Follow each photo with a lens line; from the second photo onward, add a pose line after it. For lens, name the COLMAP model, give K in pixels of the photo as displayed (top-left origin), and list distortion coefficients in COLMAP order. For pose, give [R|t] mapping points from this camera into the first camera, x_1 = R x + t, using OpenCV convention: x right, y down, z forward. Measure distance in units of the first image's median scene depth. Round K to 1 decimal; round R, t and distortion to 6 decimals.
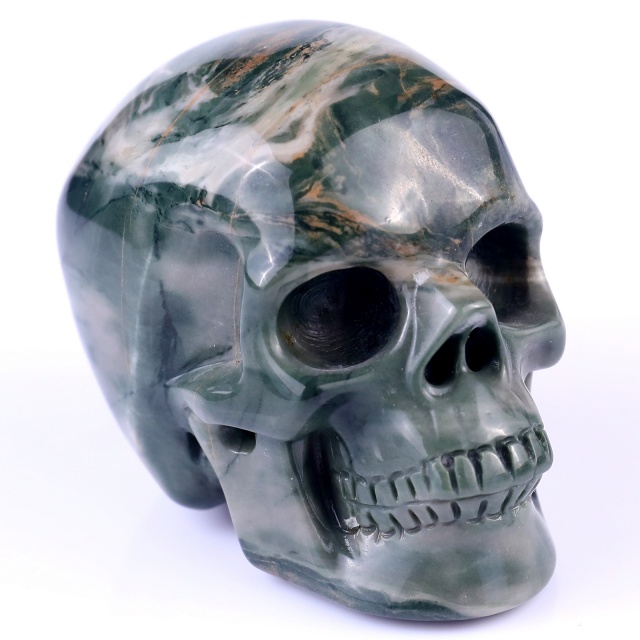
lens RADIAL K [[3541.1, 0, 320.0], [0, 3541.1, 320.7], [0, 0, 1]] dist [-0.724874, 0.000000]
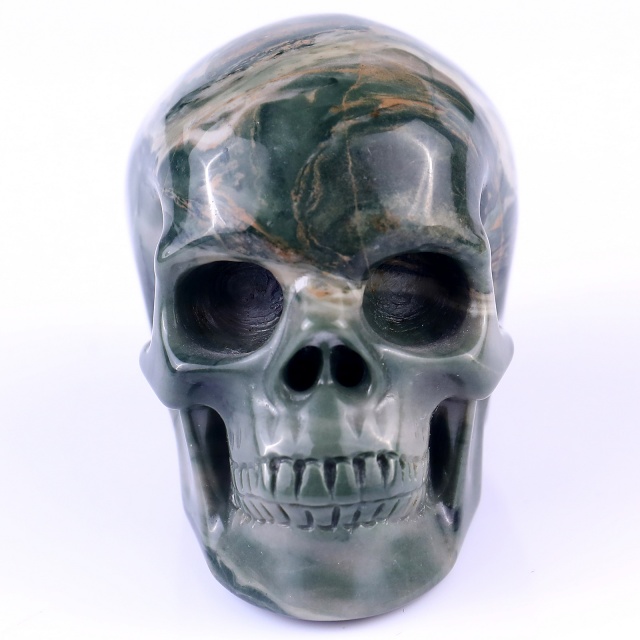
lens RADIAL K [[3541.1, 0, 319.9], [0, 3541.1, 319.3], [0, 0, 1]] dist [-0.724874, 0.000000]
pose [[0.841457, 0.220126, -0.493452, 0.540562], [-0.186810, 0.975453, 0.116587, -0.122961], [0.507003, -0.005921, 0.861924, 0.115094]]
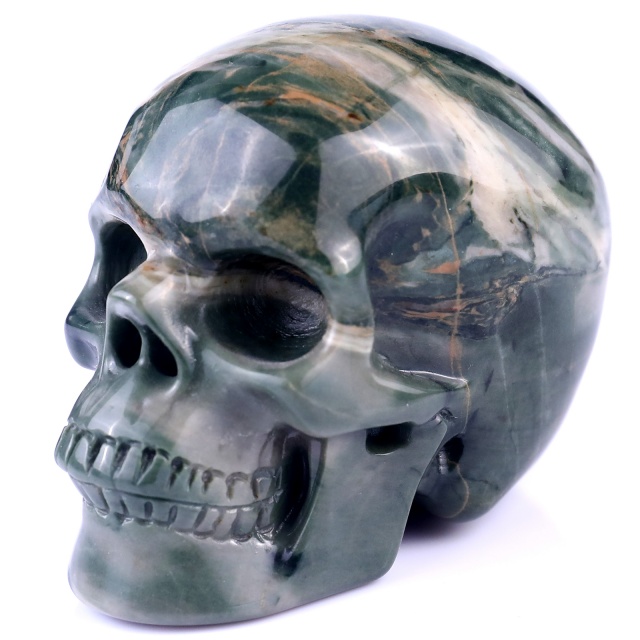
lens RADIAL K [[3541.1, 0, 320.1], [0, 3541.1, 321.2], [0, 0, 1]] dist [-0.724874, 0.000000]
pose [[0.242022, 0.325312, -0.914110, 0.931906], [-0.332183, 0.912966, 0.236955, -0.241705], [0.911636, 0.246304, 0.329021, 0.722529]]
